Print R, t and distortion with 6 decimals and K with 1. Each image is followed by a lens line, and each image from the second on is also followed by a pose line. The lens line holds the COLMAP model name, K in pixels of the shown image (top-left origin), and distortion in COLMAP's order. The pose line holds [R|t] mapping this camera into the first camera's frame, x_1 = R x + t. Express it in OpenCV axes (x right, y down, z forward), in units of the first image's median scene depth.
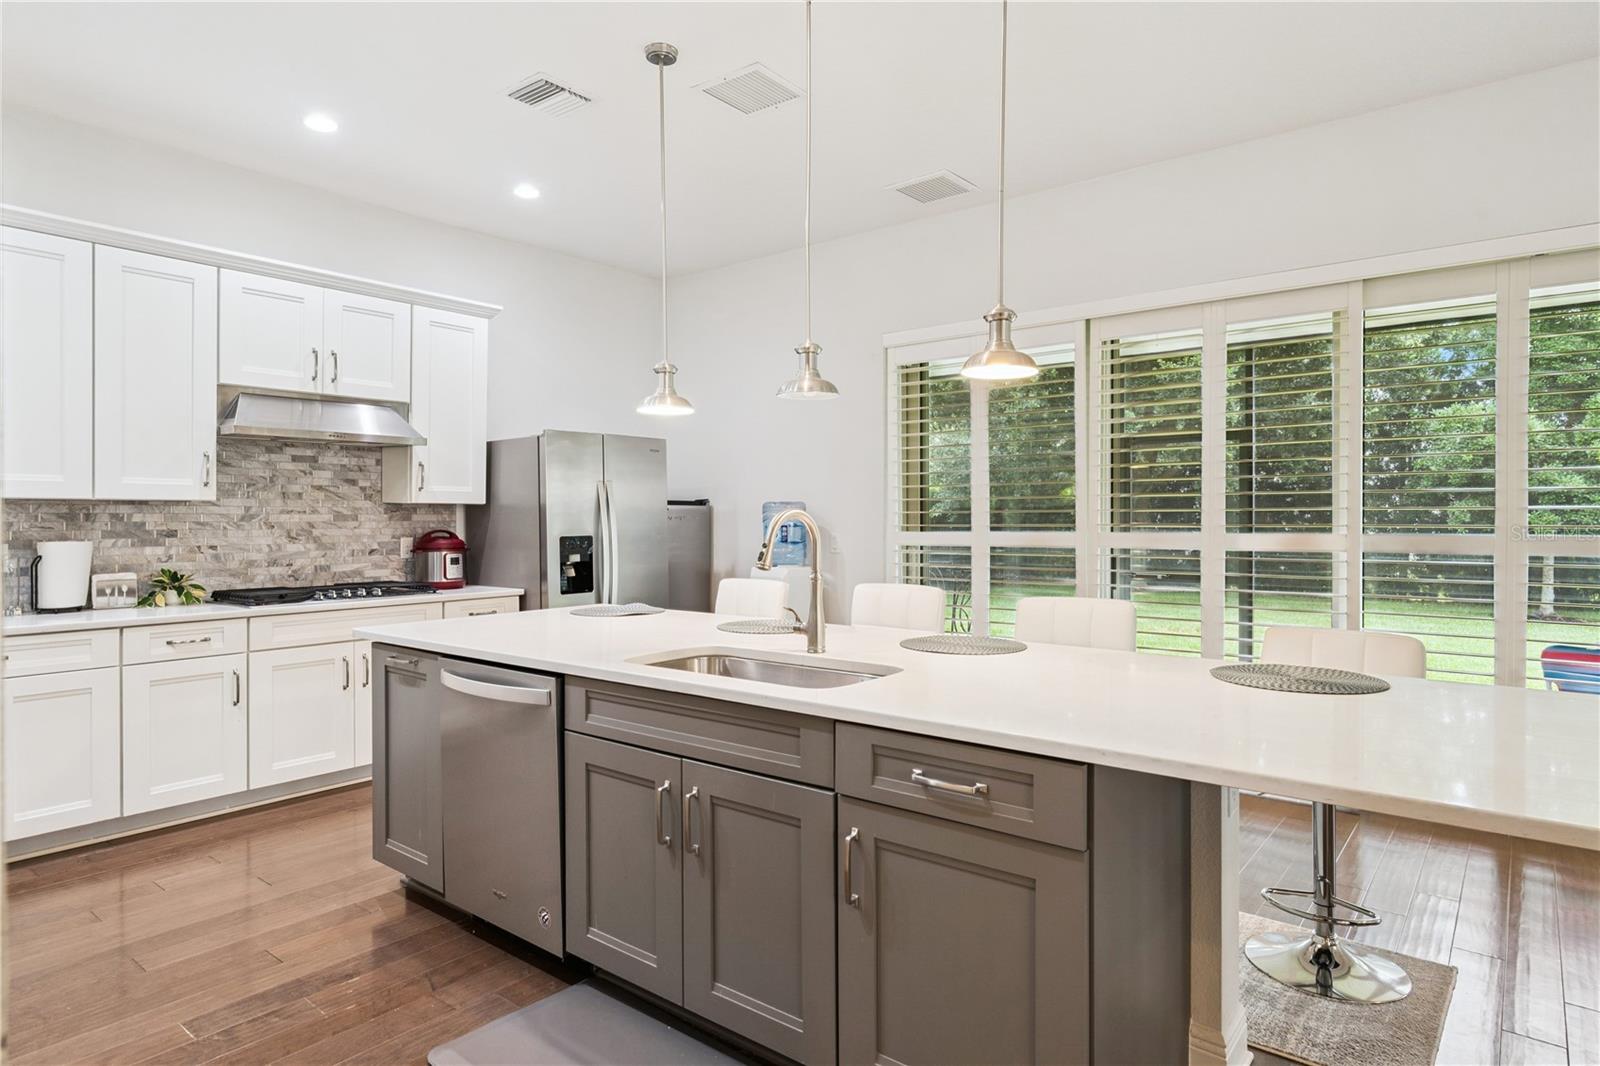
lens RADIAL K [[908.2, 0, 799.2], [0, 908.2, 519.1], [0, 0, 1]] dist [0.006148, 0.002850]
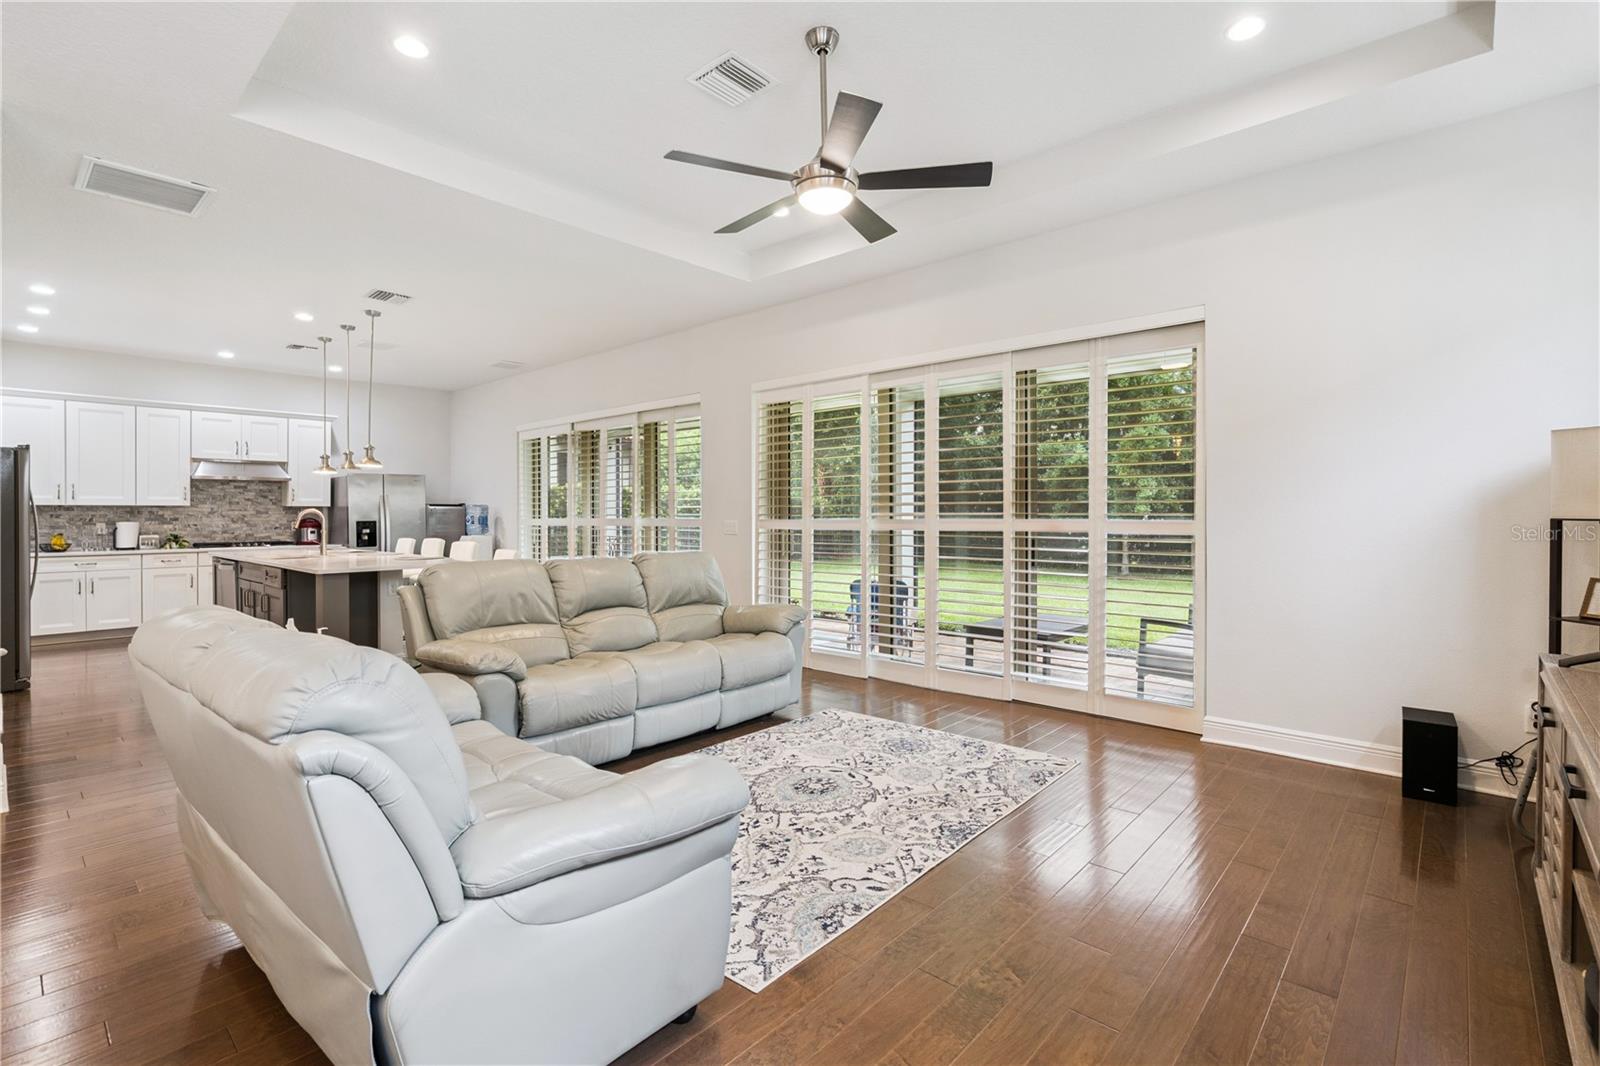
lens RADIAL K [[732.9, 0, 798.6], [0, 732.9, 511.8], [0, 0, 1]] dist [-0.005179, 0.002107]
pose [[0.998448, -0.002389, -0.055632, 0.995723], [0.002252, 0.999994, -0.002538, 0.004210], [0.055638, 0.002408, 0.998448, -0.786571]]
